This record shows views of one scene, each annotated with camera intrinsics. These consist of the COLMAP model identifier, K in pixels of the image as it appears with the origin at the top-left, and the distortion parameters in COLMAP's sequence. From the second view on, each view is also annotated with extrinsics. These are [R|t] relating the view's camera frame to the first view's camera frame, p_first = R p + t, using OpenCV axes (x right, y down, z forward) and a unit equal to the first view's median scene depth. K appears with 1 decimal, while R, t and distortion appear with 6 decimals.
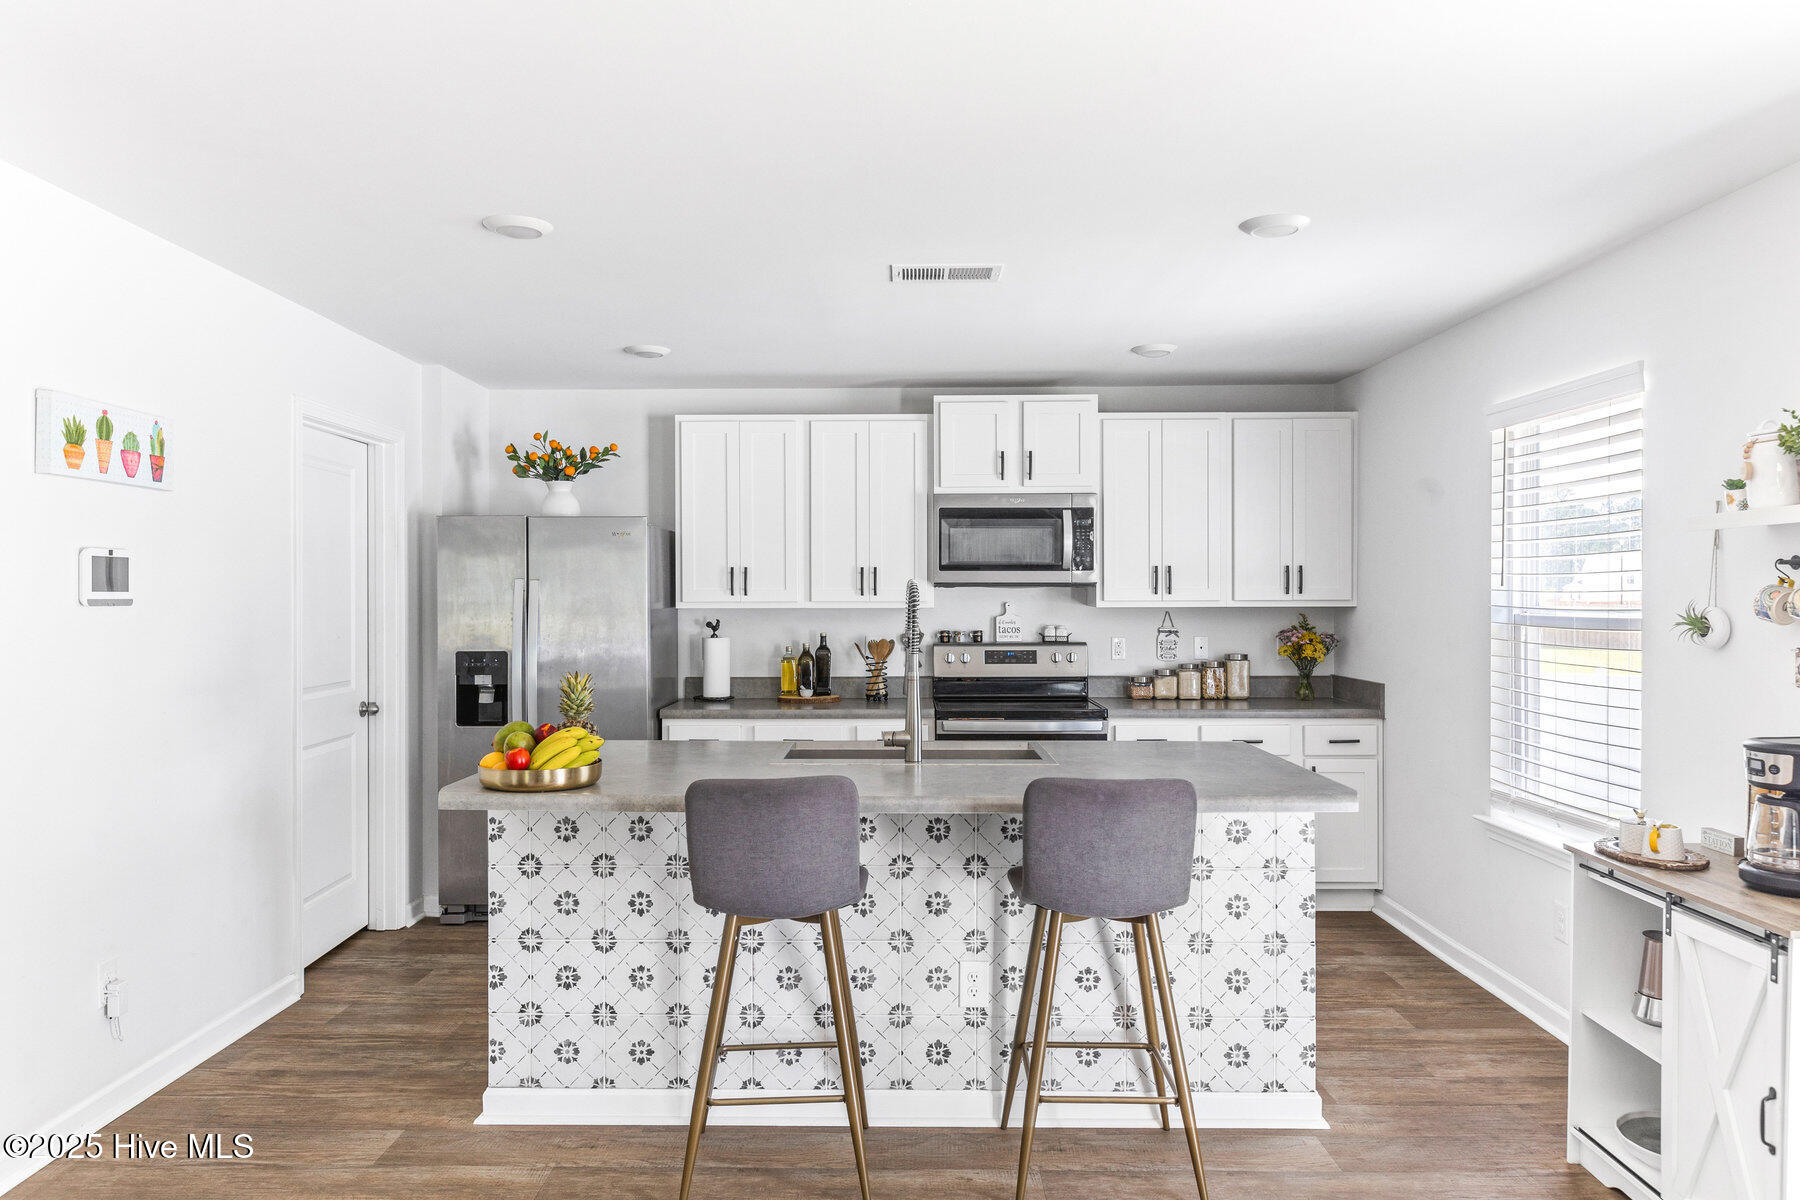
lens RADIAL K [[1217.1, 0, 887.6], [0, 1217.1, 604.0], [0, 0, 1]] dist [-0.005888, -0.002494]
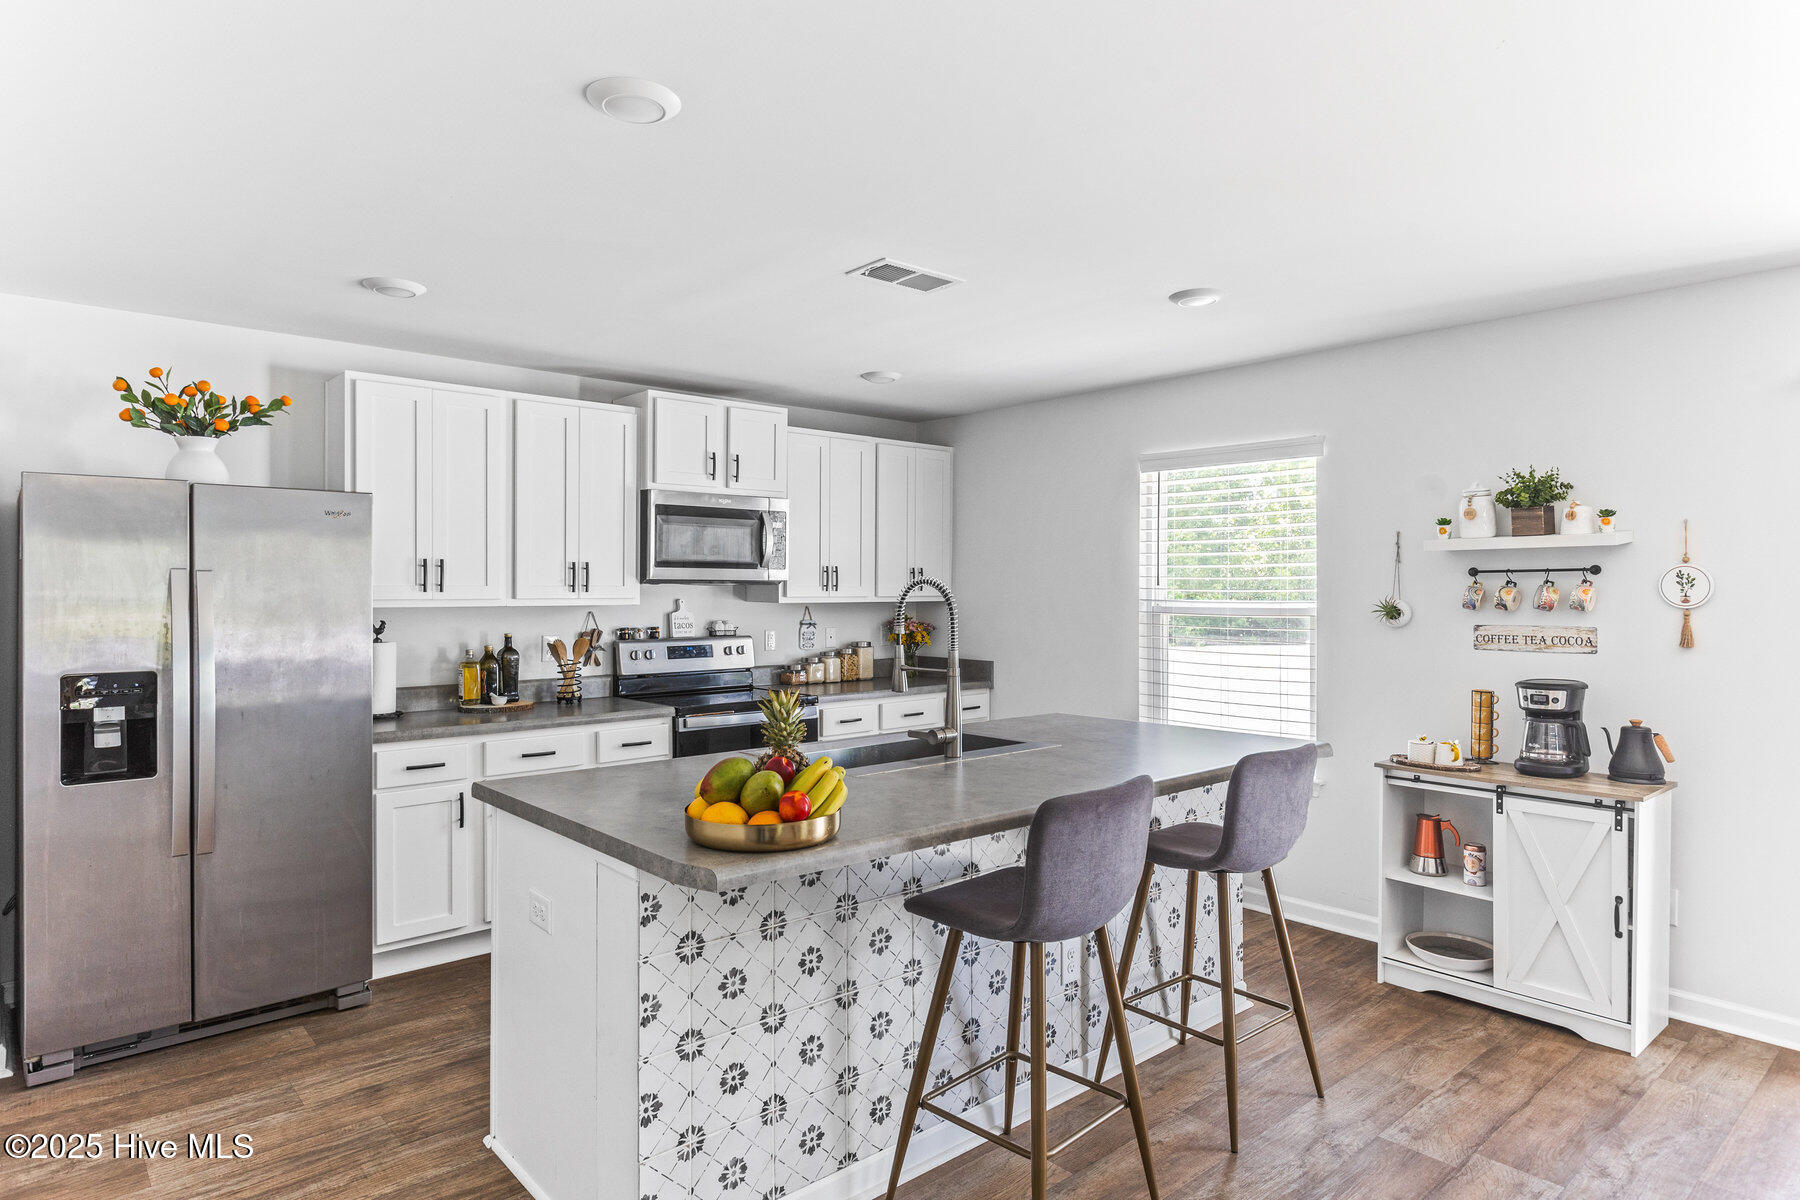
lens RADIAL K [[1017.0, 0, 910.7], [0, 1017.0, 590.7], [0, 0, 1]] dist [0.005133, 0.001541]
pose [[0.741258, 0.001050, 0.671220, -0.366528], [0.004259, 0.999971, -0.006269, -0.002045], [-0.671207, 0.007506, 0.741232, 0.255709]]
